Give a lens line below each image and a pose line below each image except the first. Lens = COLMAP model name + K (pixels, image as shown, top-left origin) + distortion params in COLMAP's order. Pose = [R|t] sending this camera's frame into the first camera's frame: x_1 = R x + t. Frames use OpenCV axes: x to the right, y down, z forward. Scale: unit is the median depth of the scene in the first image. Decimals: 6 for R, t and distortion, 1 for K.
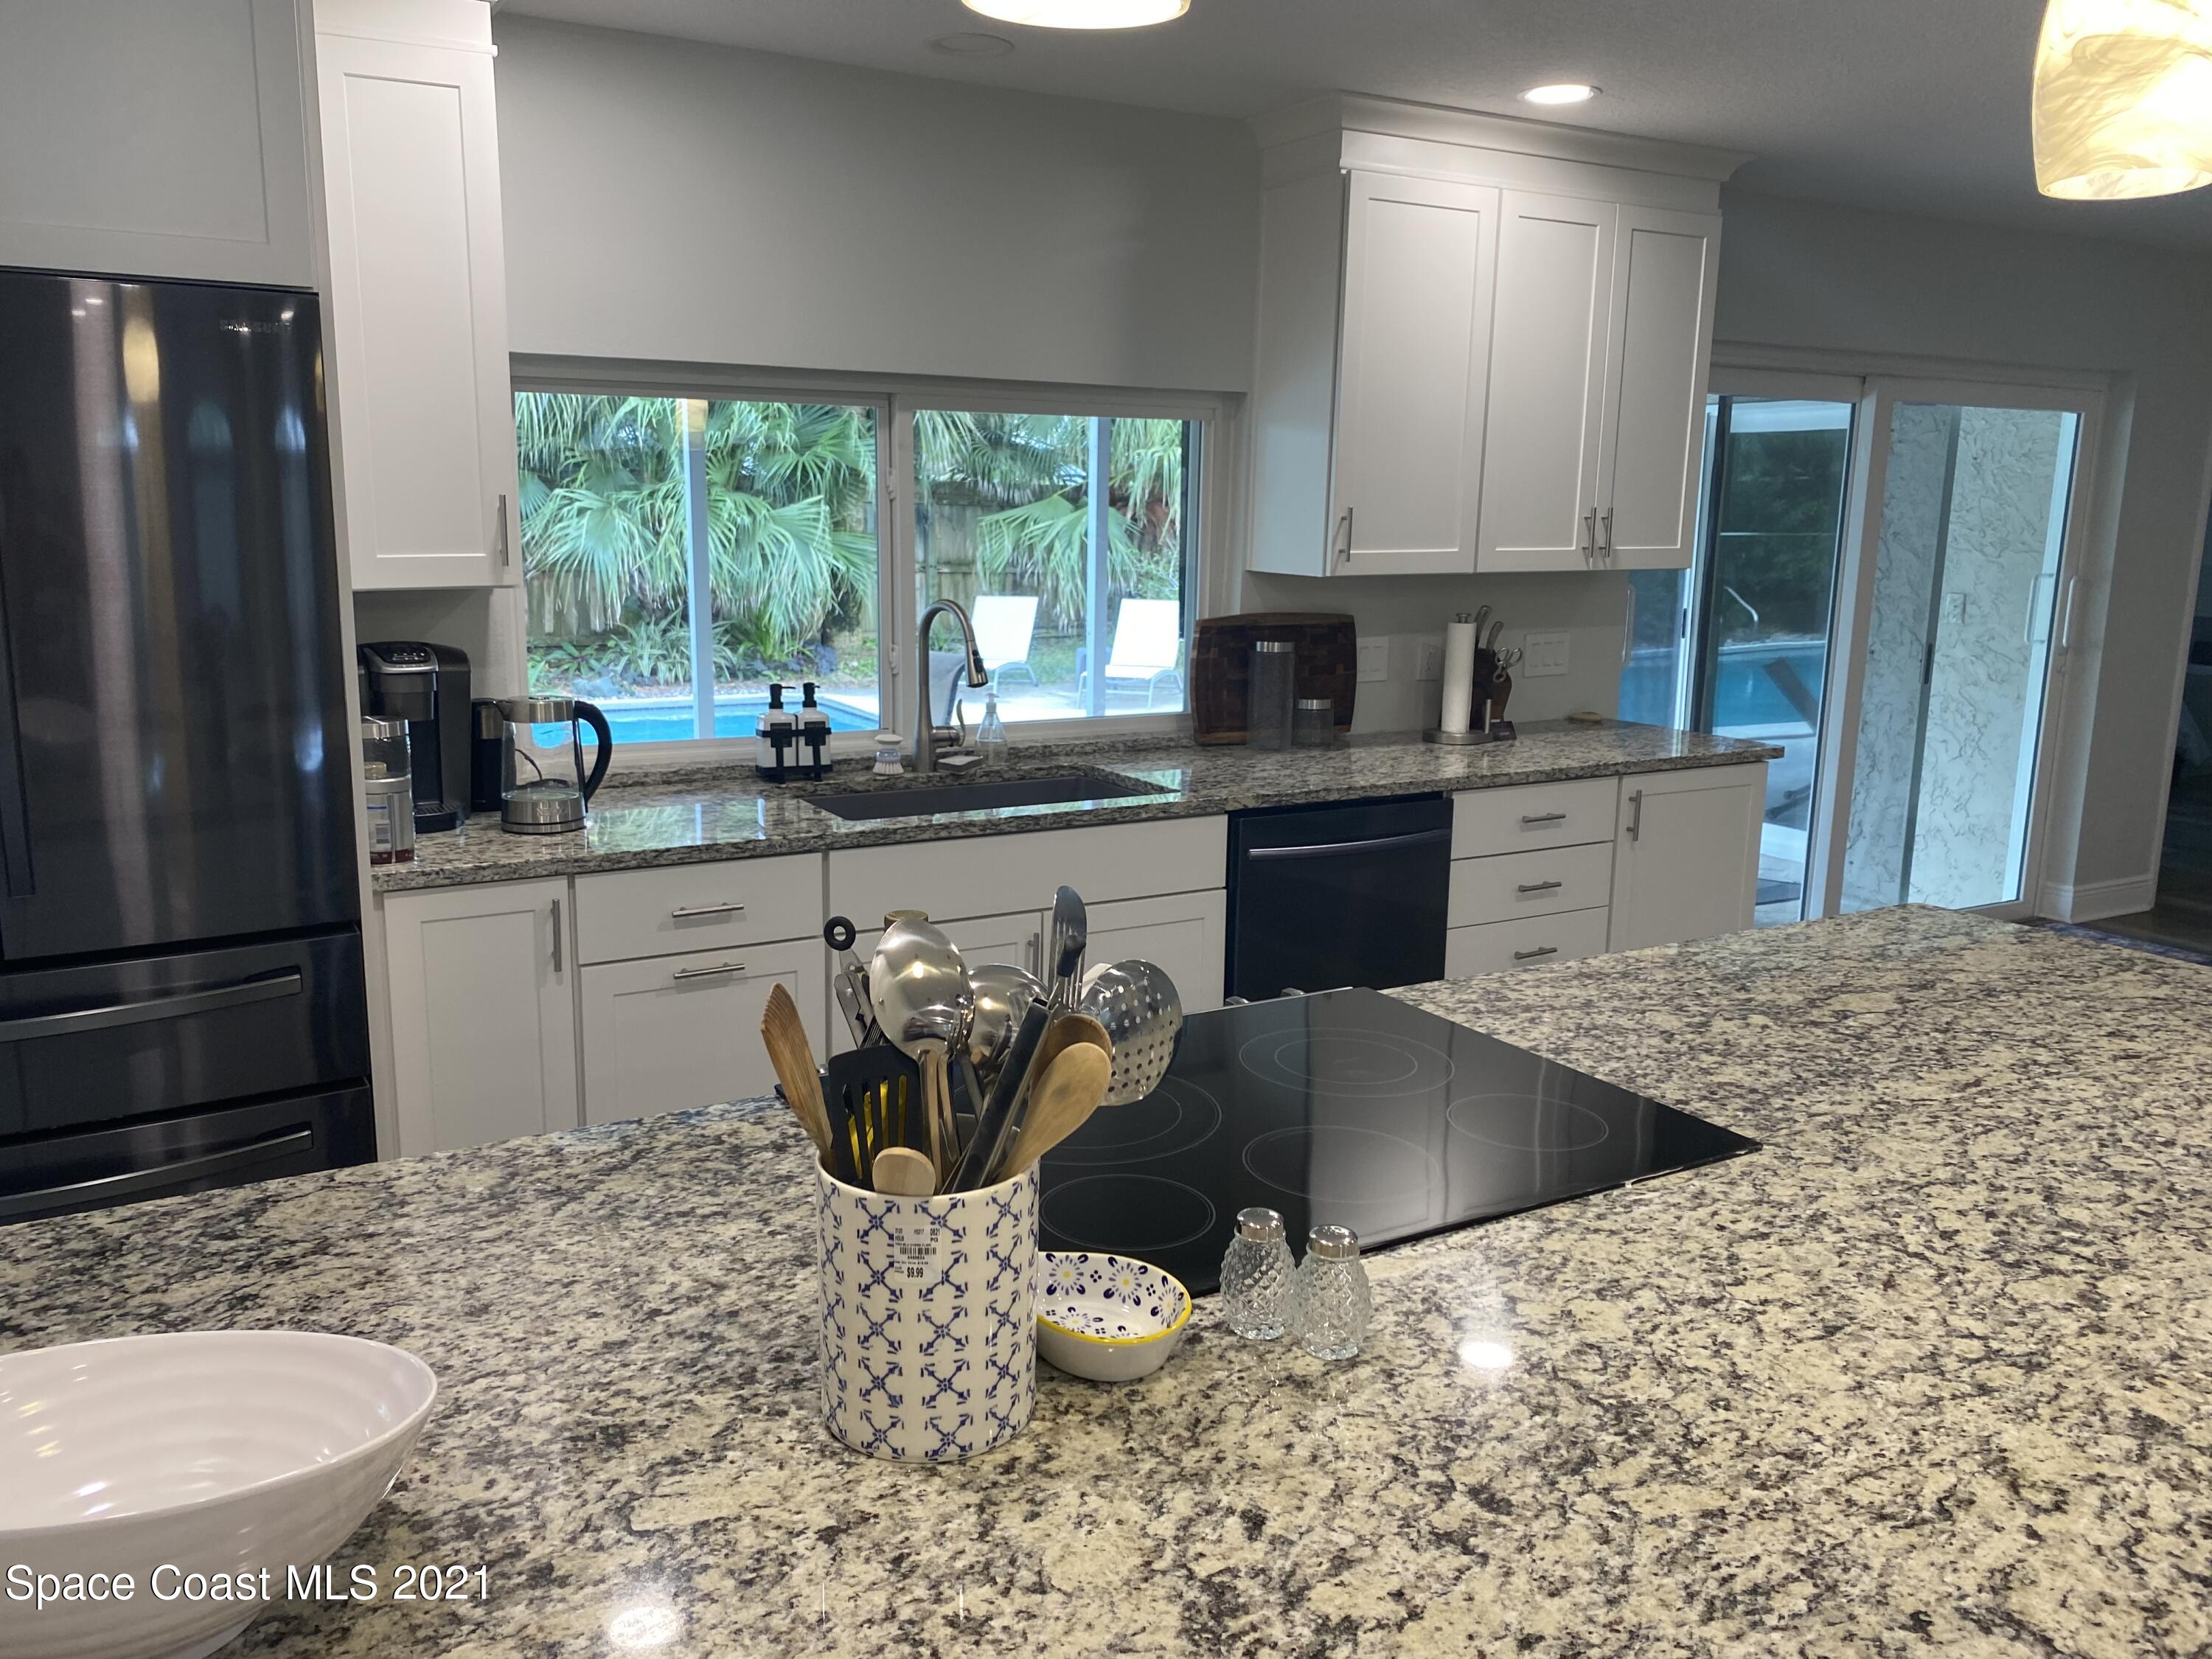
lens RADIAL K [[1683.9, 0, 1084.1], [0, 1683.9, 845.9], [0, 0, 1]] dist [0.046855, -0.051695]
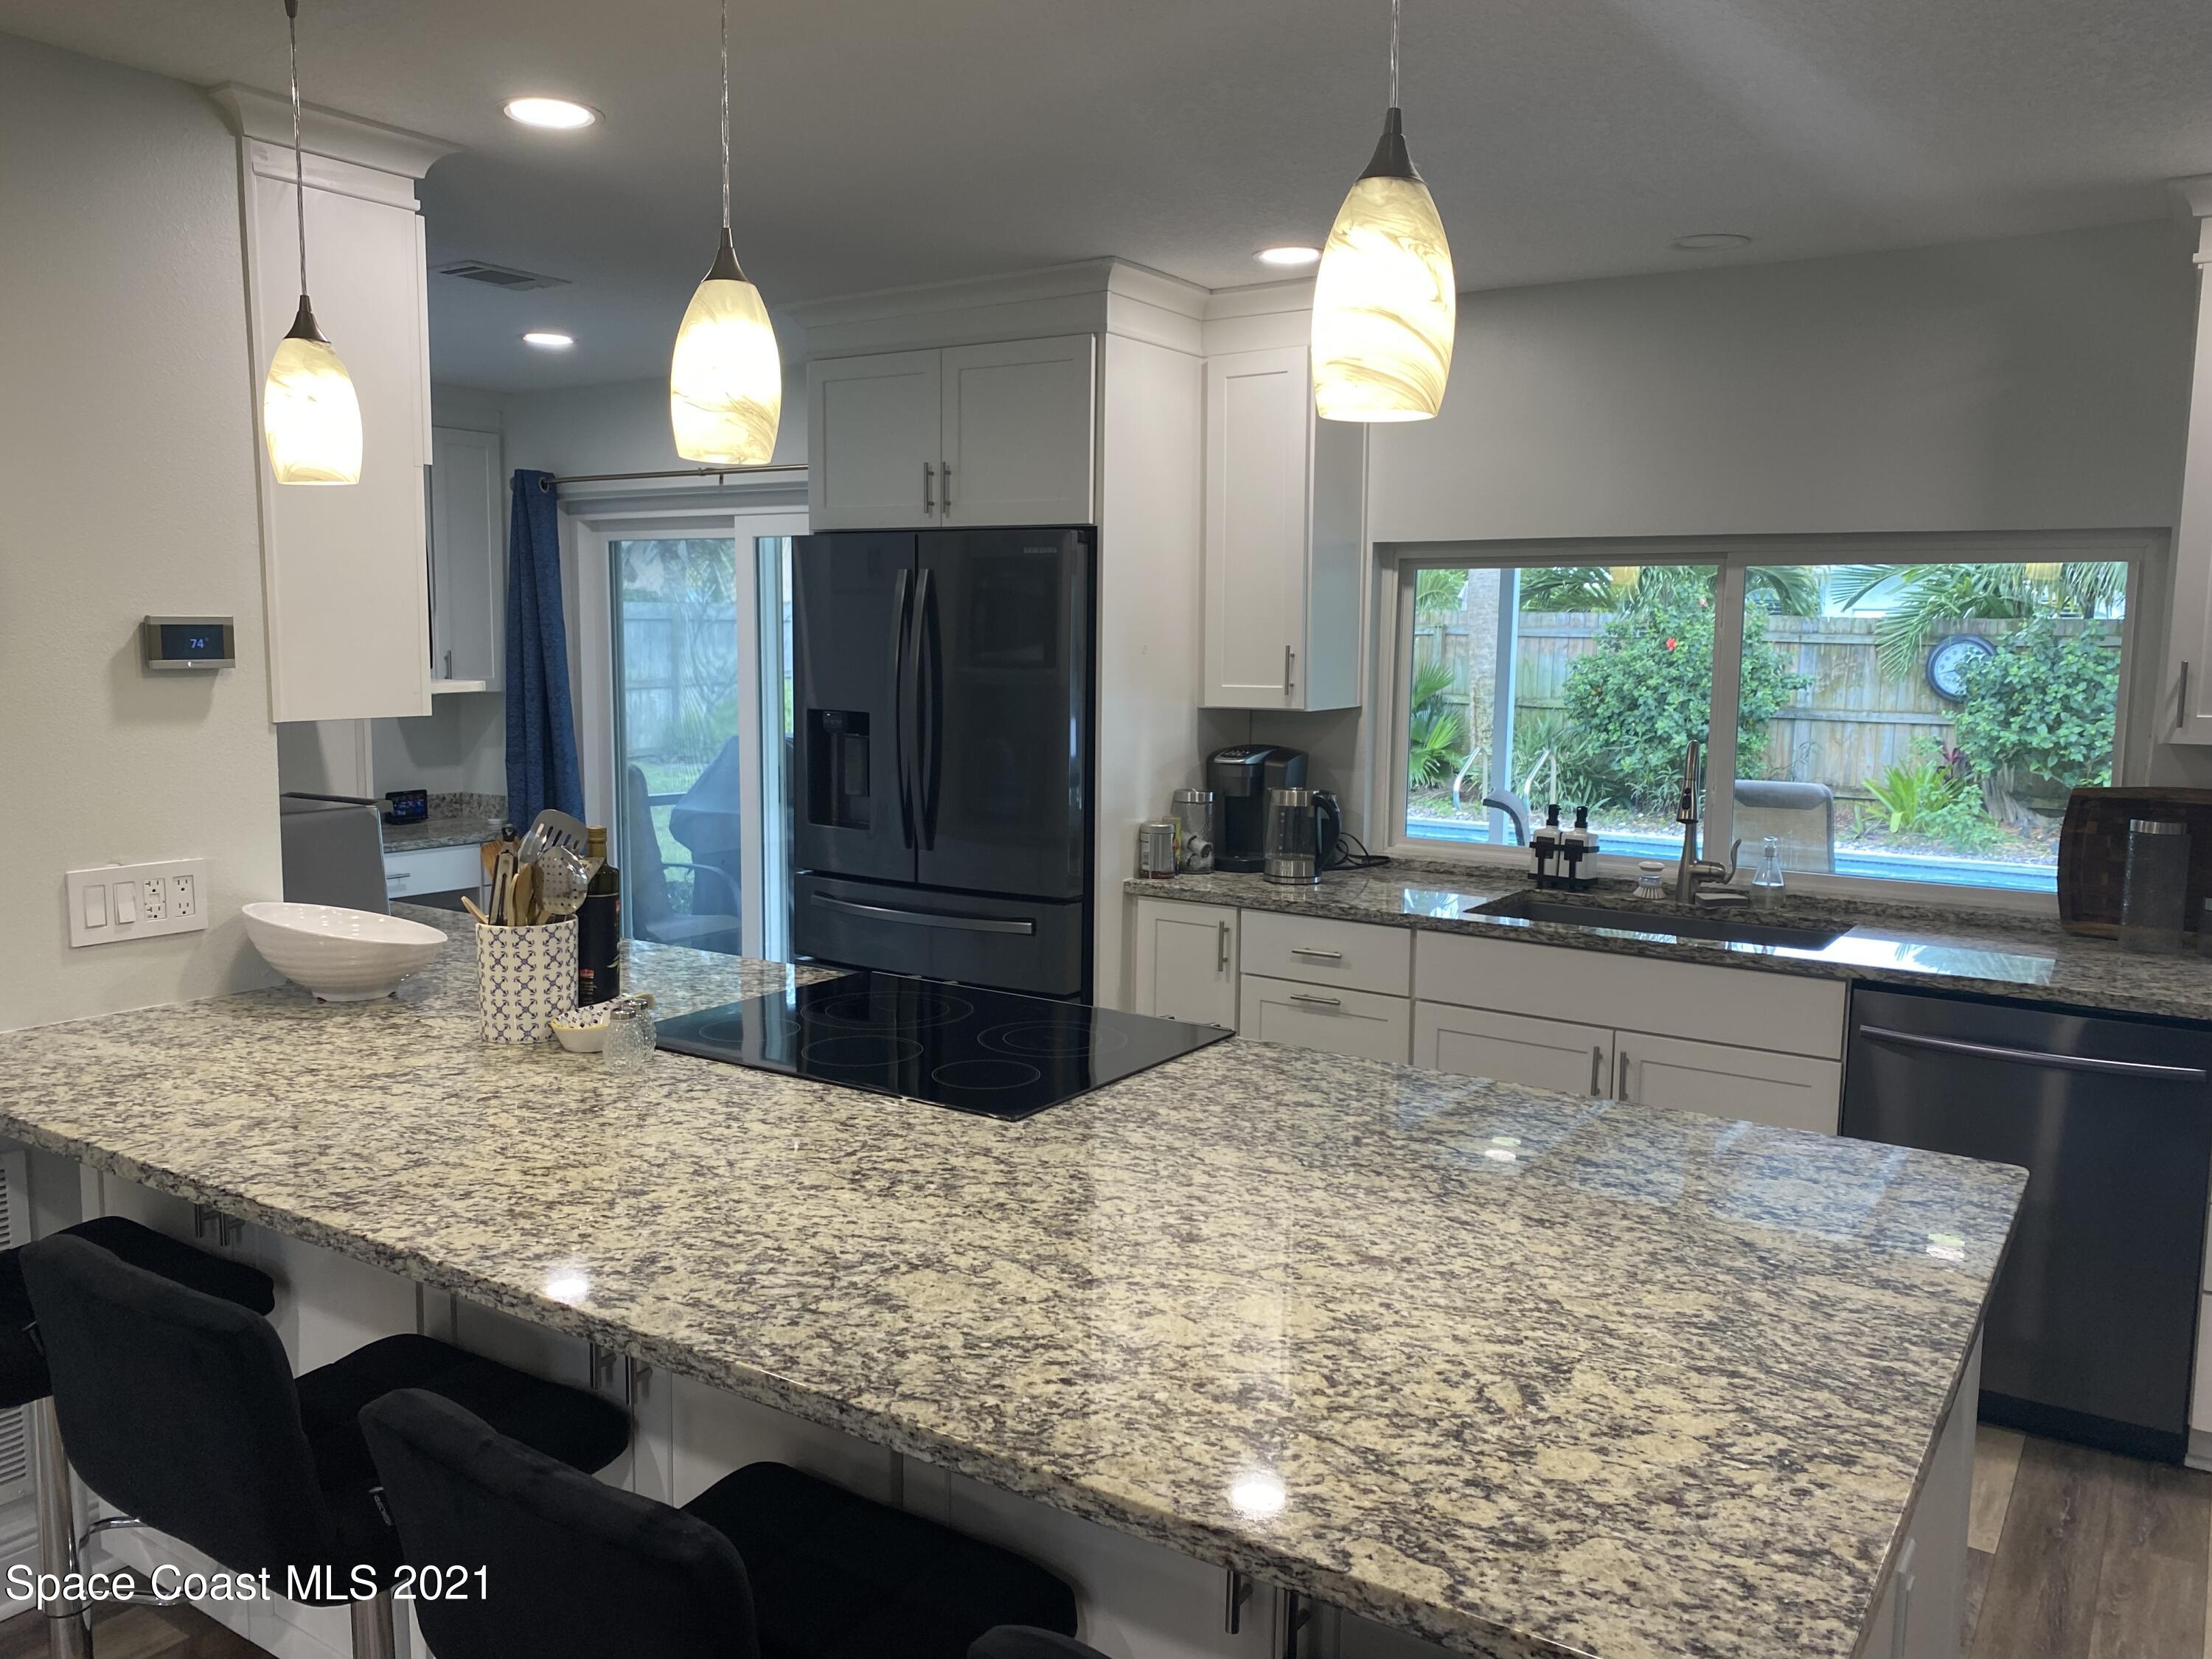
lens RADIAL K [[1683.9, 0, 1089.2], [0, 1683.9, 830.7], [0, 0, 1]] dist [0.046855, -0.051695]
pose [[0.448194, 0.100271, -0.888295, 1.698697], [-0.188383, 0.981969, 0.015796, -0.085589], [0.873861, 0.160260, 0.459002, 0.434535]]
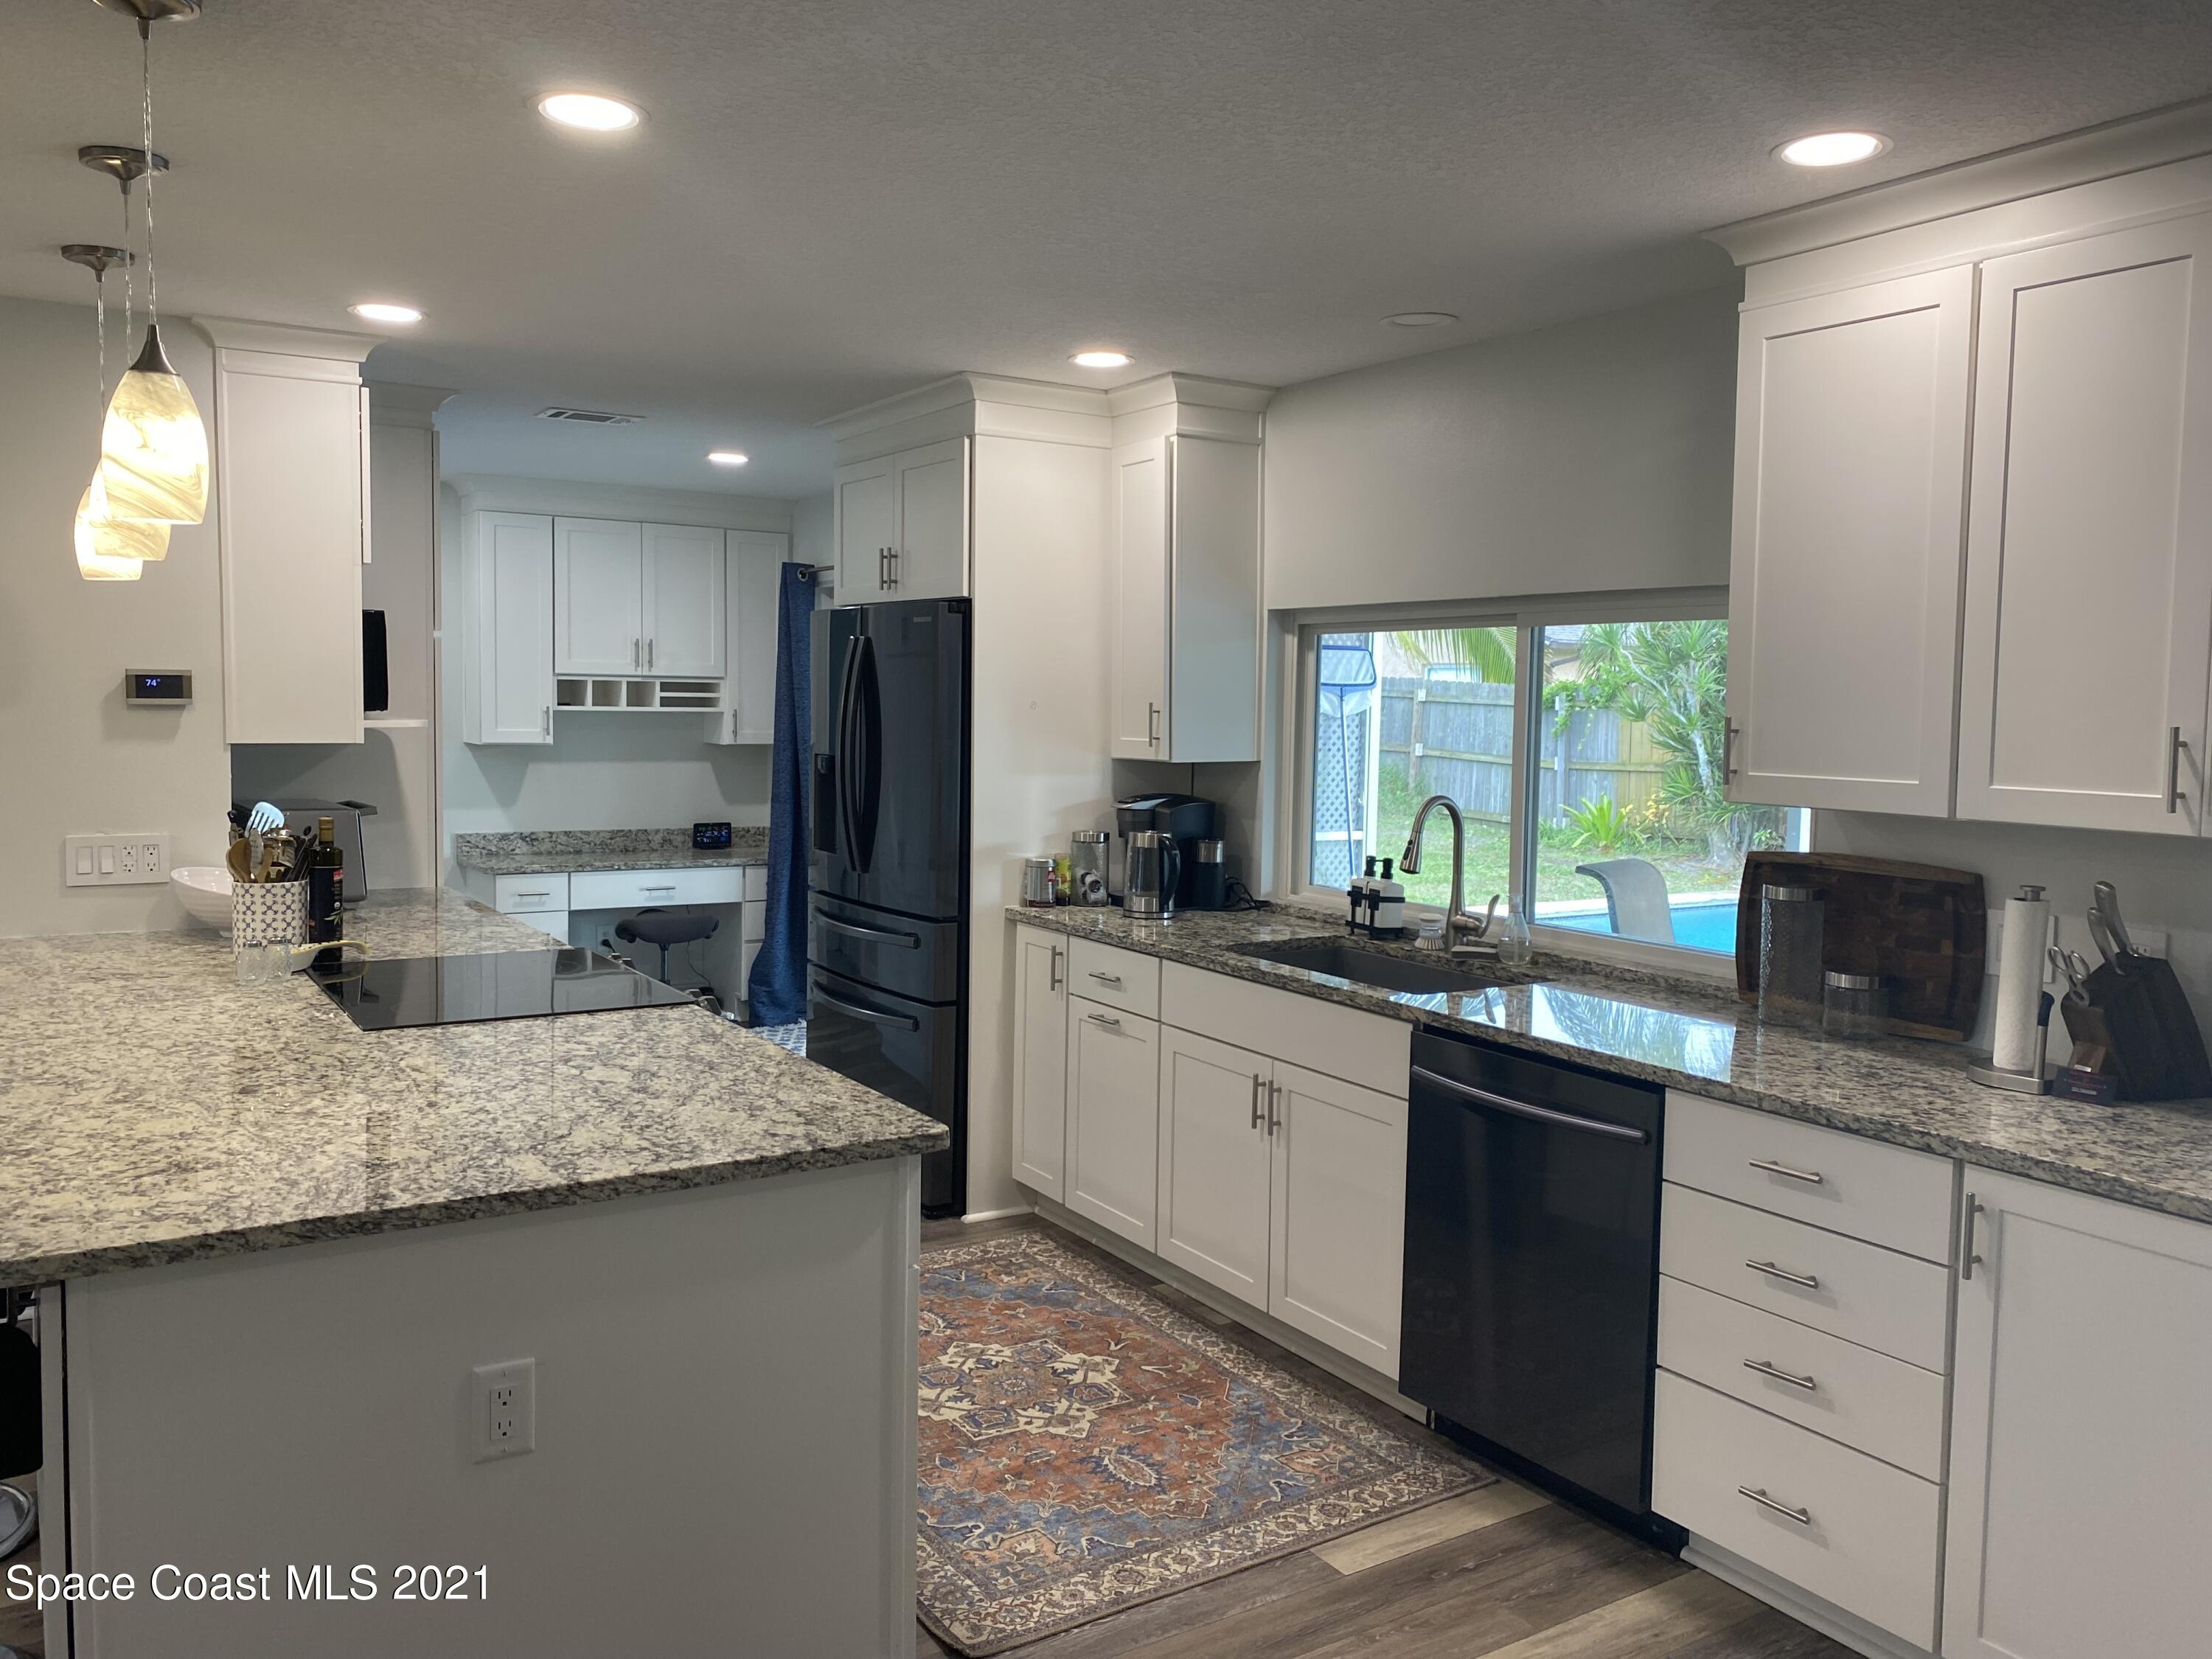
lens RADIAL K [[1683.9, 0, 1114.6], [0, 1683.9, 809.3], [0, 0, 1]] dist [0.046855, -0.051695]
pose [[0.058494, 0.057008, -0.996659, 2.417180], [-0.219792, 0.974605, 0.042847, -0.332753], [0.973792, 0.216551, 0.069538, 1.726896]]
